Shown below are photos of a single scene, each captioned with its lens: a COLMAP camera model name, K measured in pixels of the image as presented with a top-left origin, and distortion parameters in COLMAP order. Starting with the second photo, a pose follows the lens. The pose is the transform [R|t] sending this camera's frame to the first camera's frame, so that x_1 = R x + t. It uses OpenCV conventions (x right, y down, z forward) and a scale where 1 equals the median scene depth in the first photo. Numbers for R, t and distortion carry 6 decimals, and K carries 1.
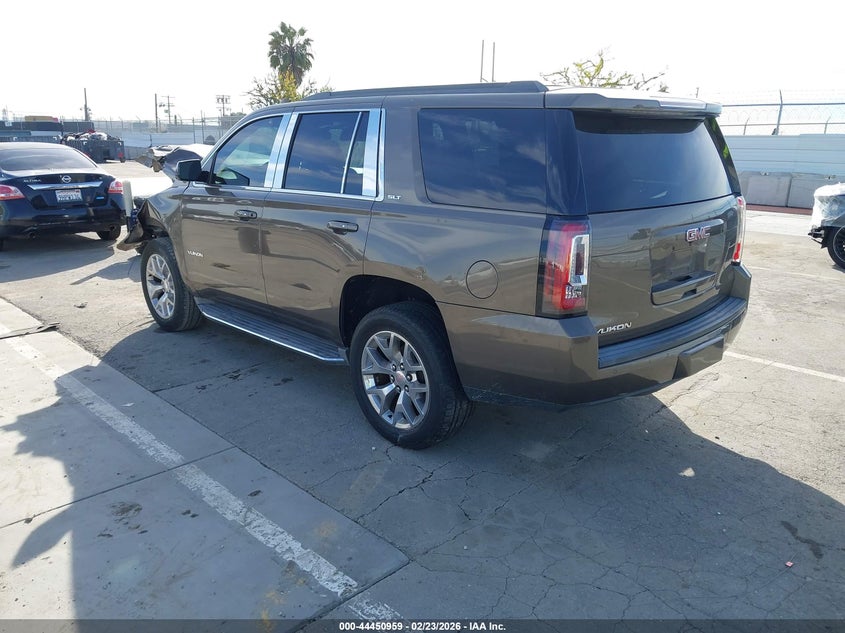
lens RADIAL K [[702.6, 0, 417.2], [0, 702.6, 309.8], [0, 0, 1]] dist [-0.062536, 0.008534]
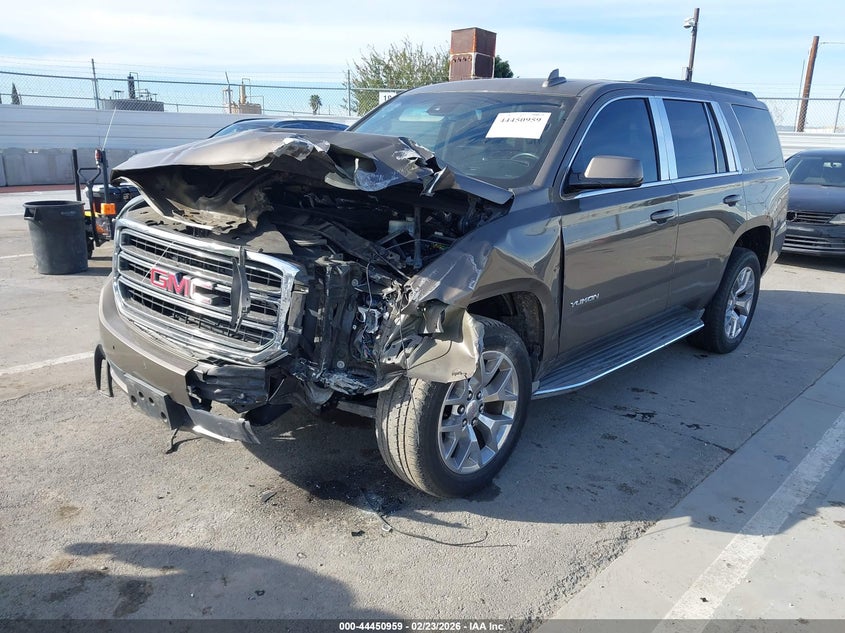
lens RADIAL K [[702.6, 0, 423.8], [0, 702.6, 317.3], [0, 0, 1]] dist [-0.062536, 0.008534]
pose [[-0.057308, -0.270410, 0.961038, -0.988743], [0.226845, 0.933915, 0.276306, -0.293570], [-0.972243, 0.233841, 0.007821, 1.202347]]
